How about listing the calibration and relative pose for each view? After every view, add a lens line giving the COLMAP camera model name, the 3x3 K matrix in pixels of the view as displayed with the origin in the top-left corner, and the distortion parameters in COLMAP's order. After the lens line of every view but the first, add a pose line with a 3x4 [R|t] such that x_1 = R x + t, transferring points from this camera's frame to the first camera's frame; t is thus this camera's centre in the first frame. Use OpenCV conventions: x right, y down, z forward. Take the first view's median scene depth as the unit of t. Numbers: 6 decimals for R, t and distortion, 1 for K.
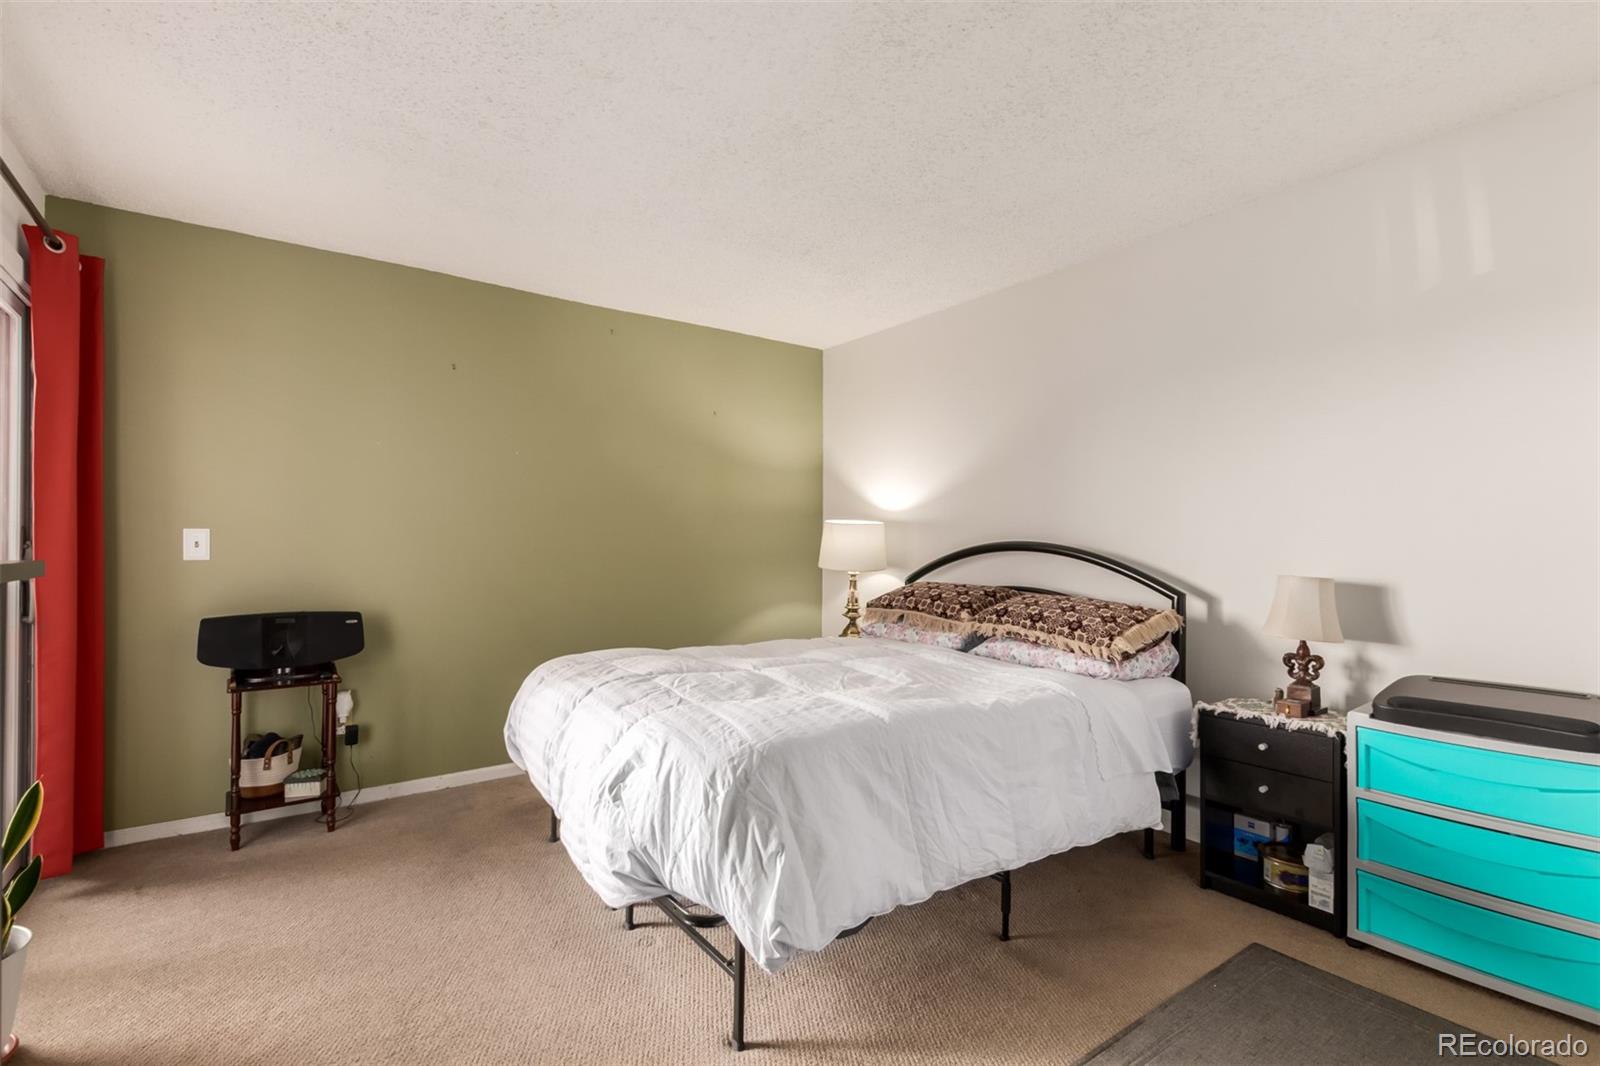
lens RADIAL K [[731.3, 0, 795.6], [0, 731.3, 533.8], [0, 0, 1]] dist [0.003049, -0.000512]
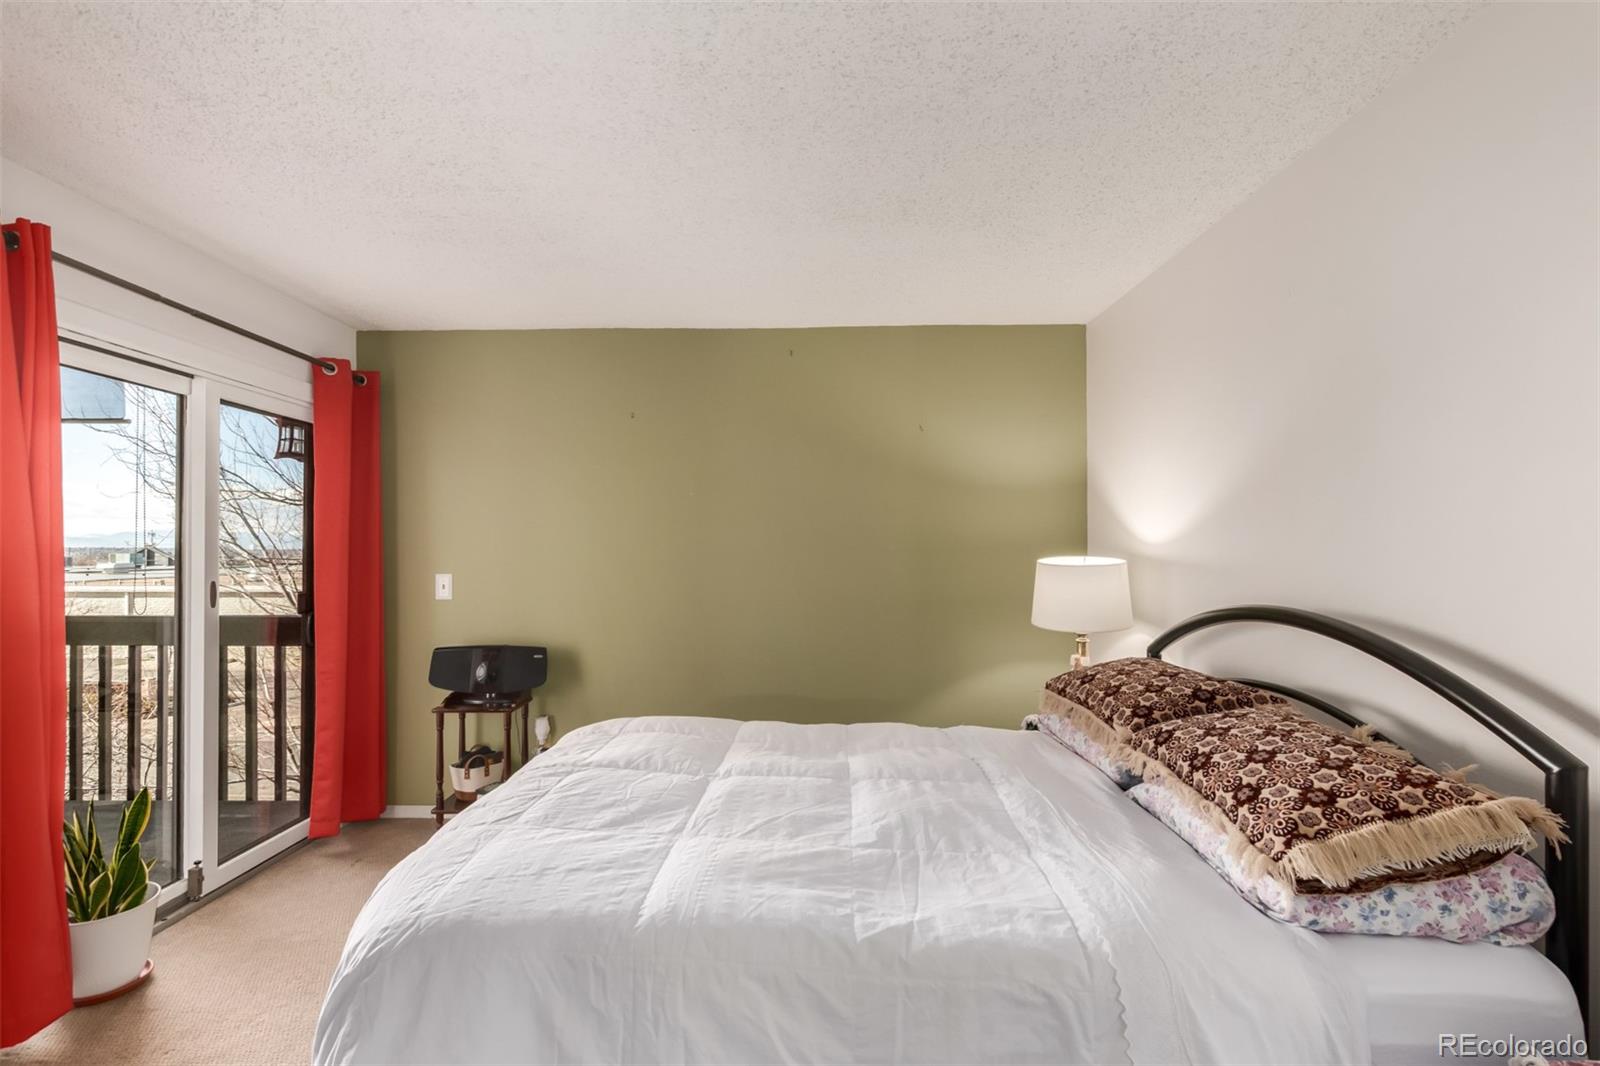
lens RADIAL K [[731.3, 0, 799.7], [0, 731.3, 547.1], [0, 0, 1]] dist [0.003049, -0.000512]
pose [[0.797173, -0.005961, -0.603721, 0.403597], [0.012742, 0.999895, 0.006952, -0.052165], [0.603616, -0.013234, 0.797165, 0.361723]]
